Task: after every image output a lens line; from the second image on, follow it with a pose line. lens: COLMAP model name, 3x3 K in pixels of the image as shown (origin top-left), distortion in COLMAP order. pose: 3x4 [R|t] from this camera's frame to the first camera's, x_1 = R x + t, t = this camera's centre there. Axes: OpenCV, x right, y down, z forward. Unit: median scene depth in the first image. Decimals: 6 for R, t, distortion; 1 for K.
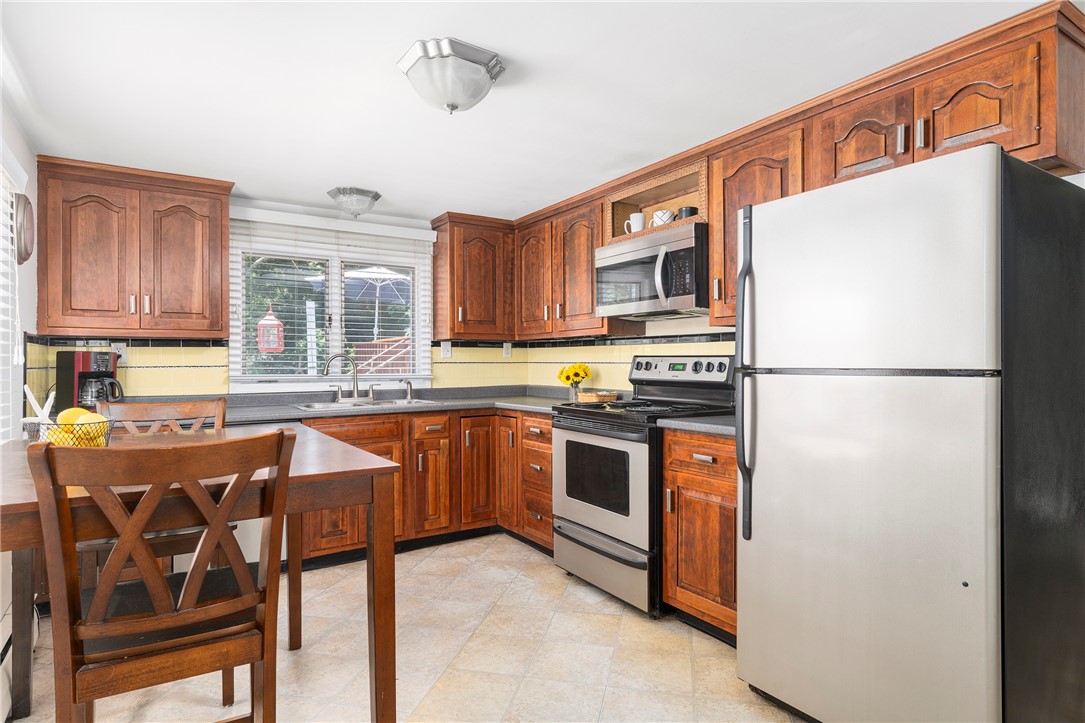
lens RADIAL K [[581.4, 0, 544.5], [0, 581.4, 365.1], [0, 0, 1]] dist [0.009747, -0.000455]
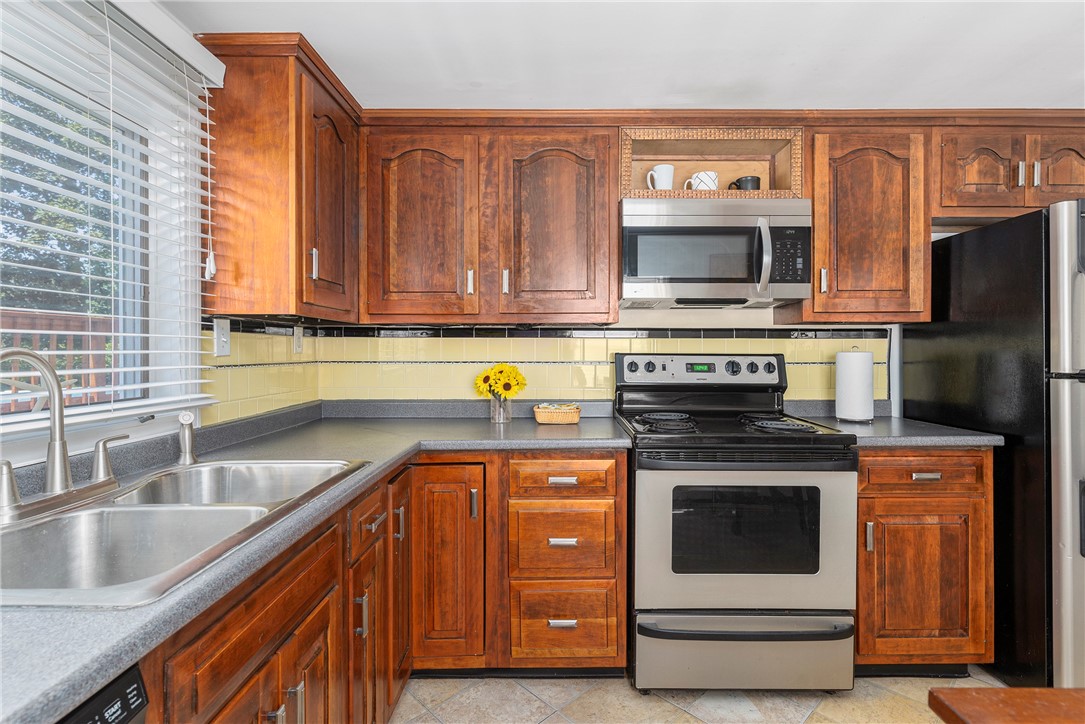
lens RADIAL K [[516.0, 0, 545.3], [0, 516.0, 354.2], [0, 0, 1]] dist [-0.001622, 0.000403]
pose [[0.548690, -0.002191, 0.836023, -0.449040], [0.003890, 0.999992, 0.000067, -0.015135], [-0.836017, 0.003216, 0.548695, 0.702034]]
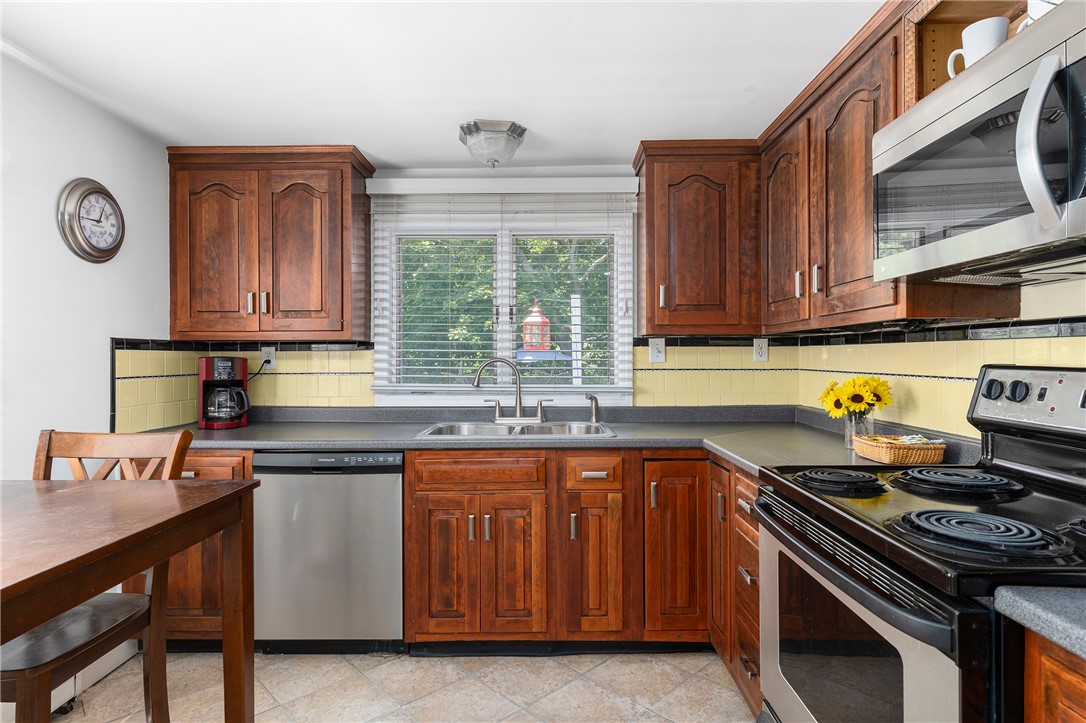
lens RADIAL K [[582.0, 0, 546.2], [0, 582.0, 358.5], [0, 0, 1]] dist [0.009747, -0.000455]
pose [[0.836118, 0.002402, -0.548544, 0.118459], [-0.003505, 0.999993, -0.000964, -0.019297], [0.548538, 0.002729, 0.836121, 0.441106]]
